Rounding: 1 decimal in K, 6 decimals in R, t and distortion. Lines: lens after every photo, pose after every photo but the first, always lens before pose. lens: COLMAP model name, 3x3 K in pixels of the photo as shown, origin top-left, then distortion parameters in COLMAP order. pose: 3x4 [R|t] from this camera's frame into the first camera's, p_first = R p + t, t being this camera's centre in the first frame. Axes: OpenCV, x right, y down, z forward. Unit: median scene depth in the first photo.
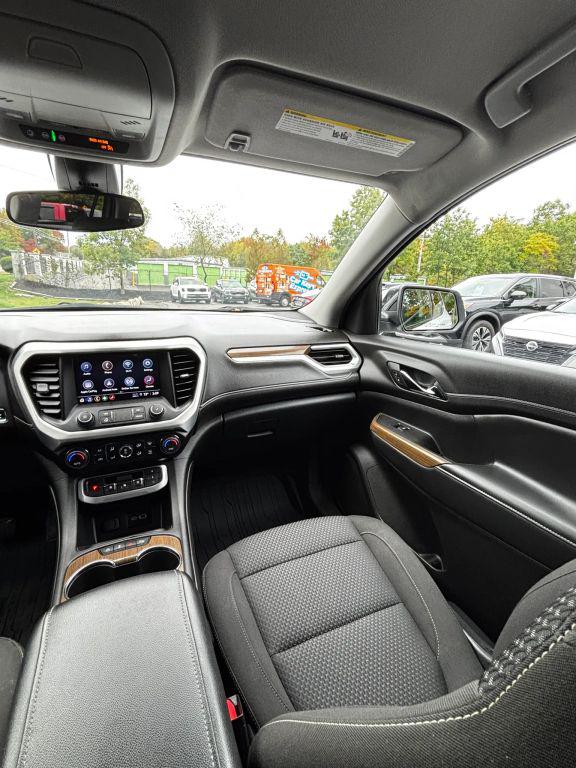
lens RADIAL K [[360.6, 0, 289.5], [0, 360.6, 383.0], [0, 0, 1]] dist [-0.003559, -0.001069]
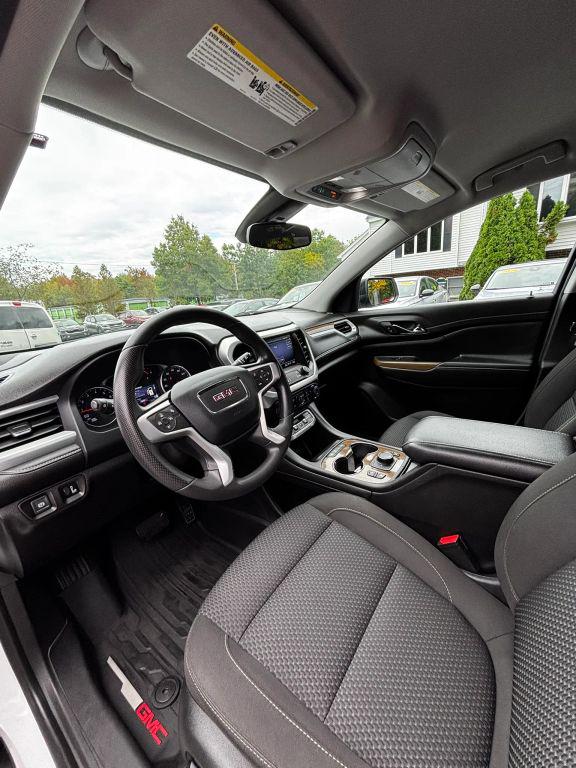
lens RADIAL K [[305.7, 0, 293.9], [0, 305.7, 384.9], [0, 0, 1]] dist [-0.021313, -0.000116]
pose [[0.863625, -0.249518, 0.438055, -0.944833], [0.251768, 0.966278, 0.054035, 0.053832], [-0.436766, 0.063622, 0.897323, -0.096837]]
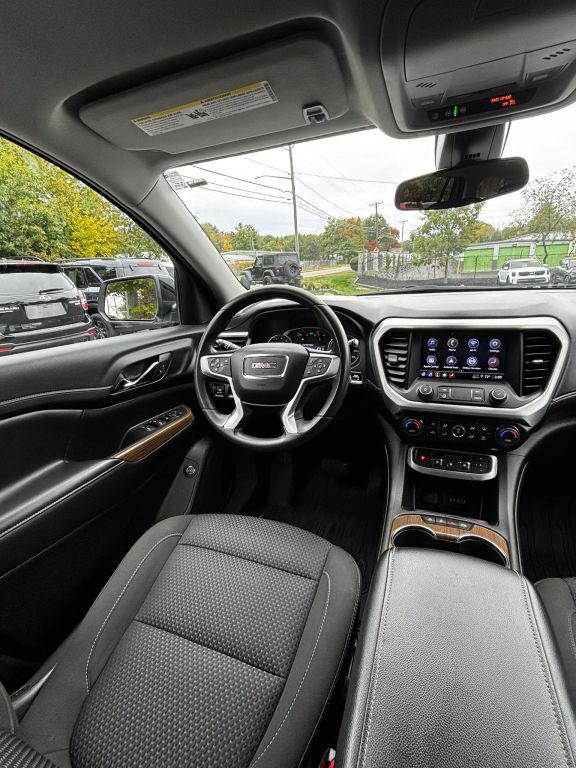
lens RADIAL K [[361.5, 0, 291.4], [0, 361.5, 381.9], [0, 0, 1]] dist [-0.003583, 0.001513]
pose [[0.688412, 0.140798, -0.711523, -0.080115], [-0.122623, 0.989450, 0.077155, 0.034739], [0.714879, 0.034134, 0.698414, -0.017942]]
